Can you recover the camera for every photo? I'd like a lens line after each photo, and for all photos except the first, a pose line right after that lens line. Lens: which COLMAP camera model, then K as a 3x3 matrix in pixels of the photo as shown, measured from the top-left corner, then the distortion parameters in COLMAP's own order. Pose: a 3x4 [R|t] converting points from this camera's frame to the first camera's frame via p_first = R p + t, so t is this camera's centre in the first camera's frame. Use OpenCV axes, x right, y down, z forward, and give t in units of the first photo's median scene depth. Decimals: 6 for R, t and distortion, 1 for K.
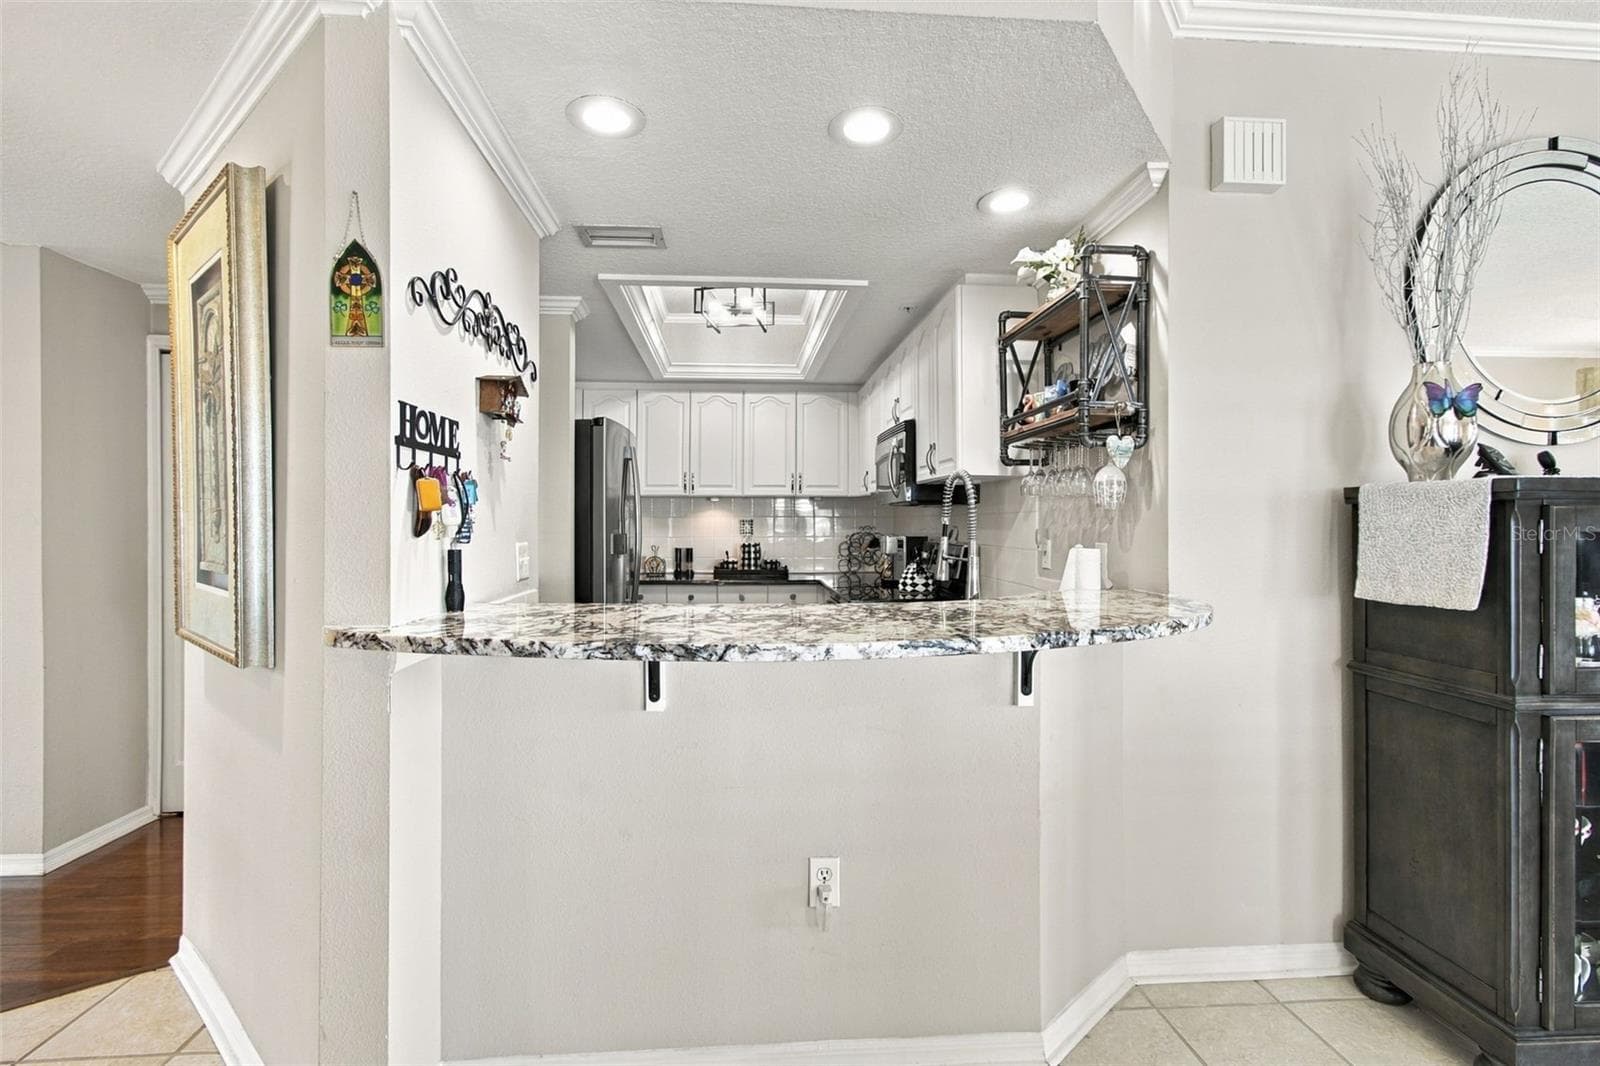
lens RADIAL K [[742.9, 0, 800.4], [0, 742.9, 525.8], [0, 0, 1]] dist [-0.003663, 0.012541]
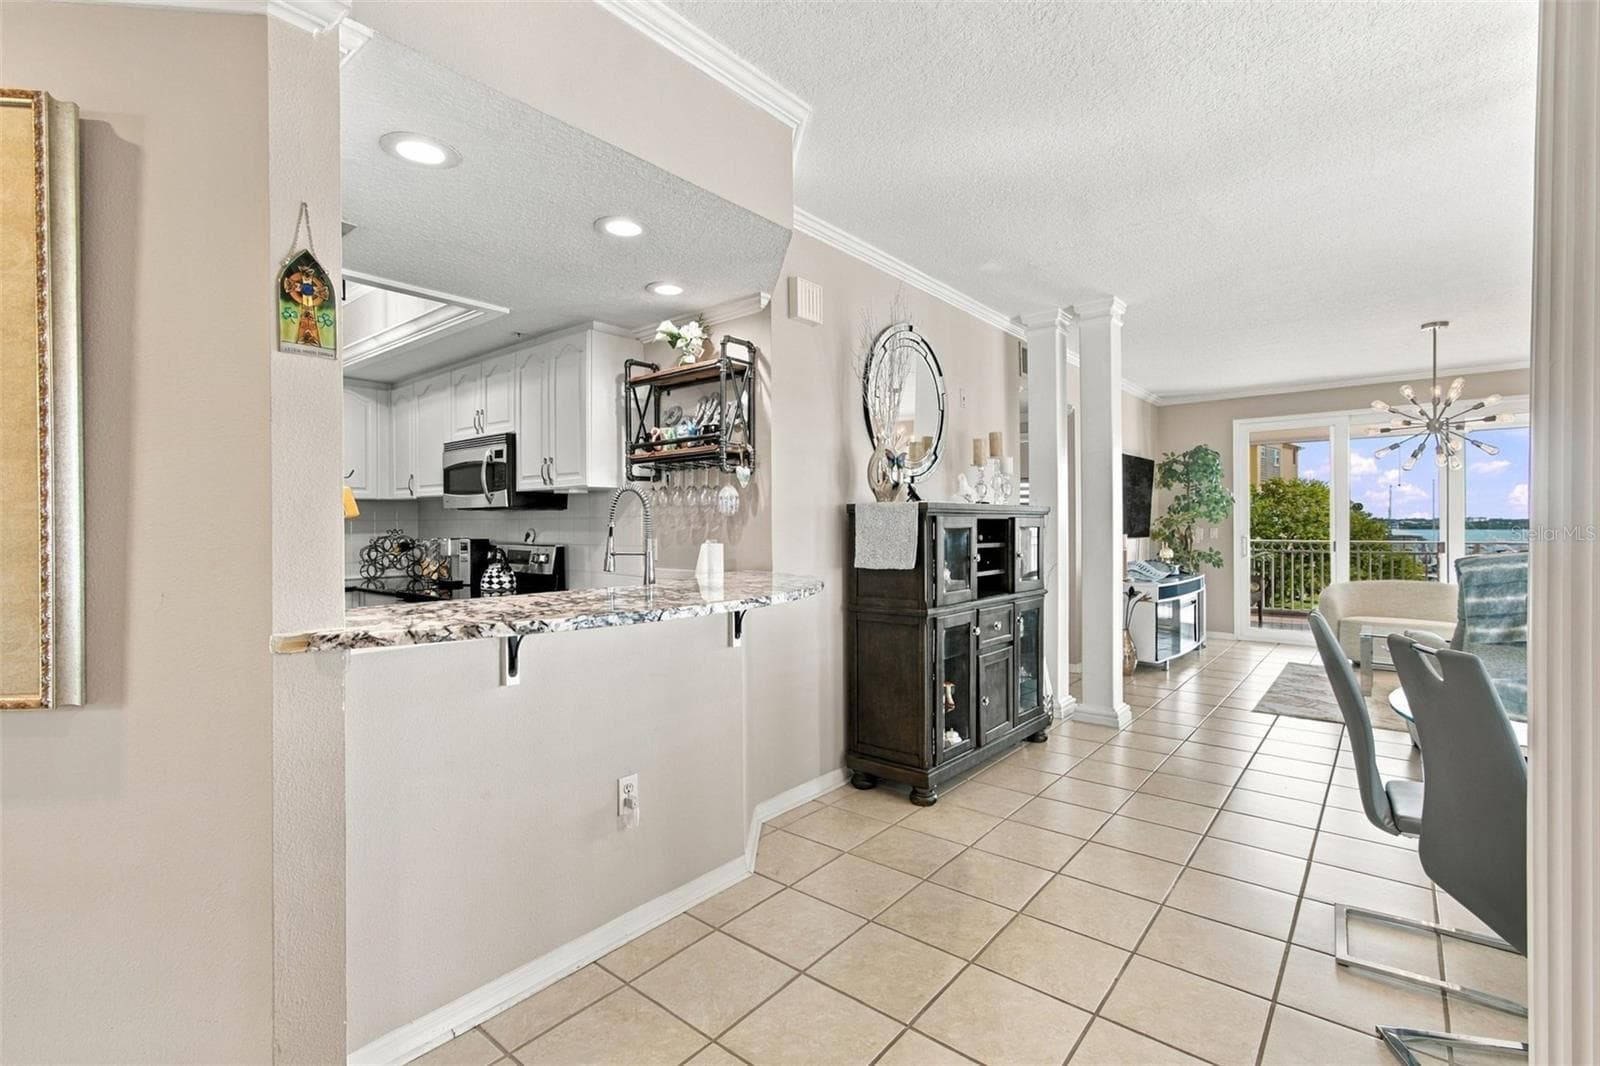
lens RADIAL K [[724.2, 0, 800.0], [0, 724.2, 533.0], [0, 0, 1]] dist [0.001200, 0.000066]
pose [[0.705922, -0.012078, 0.708186, -0.528152], [0.006858, 0.999924, 0.010217, -0.002579], [-0.708256, -0.002356, 0.705952, -0.112284]]
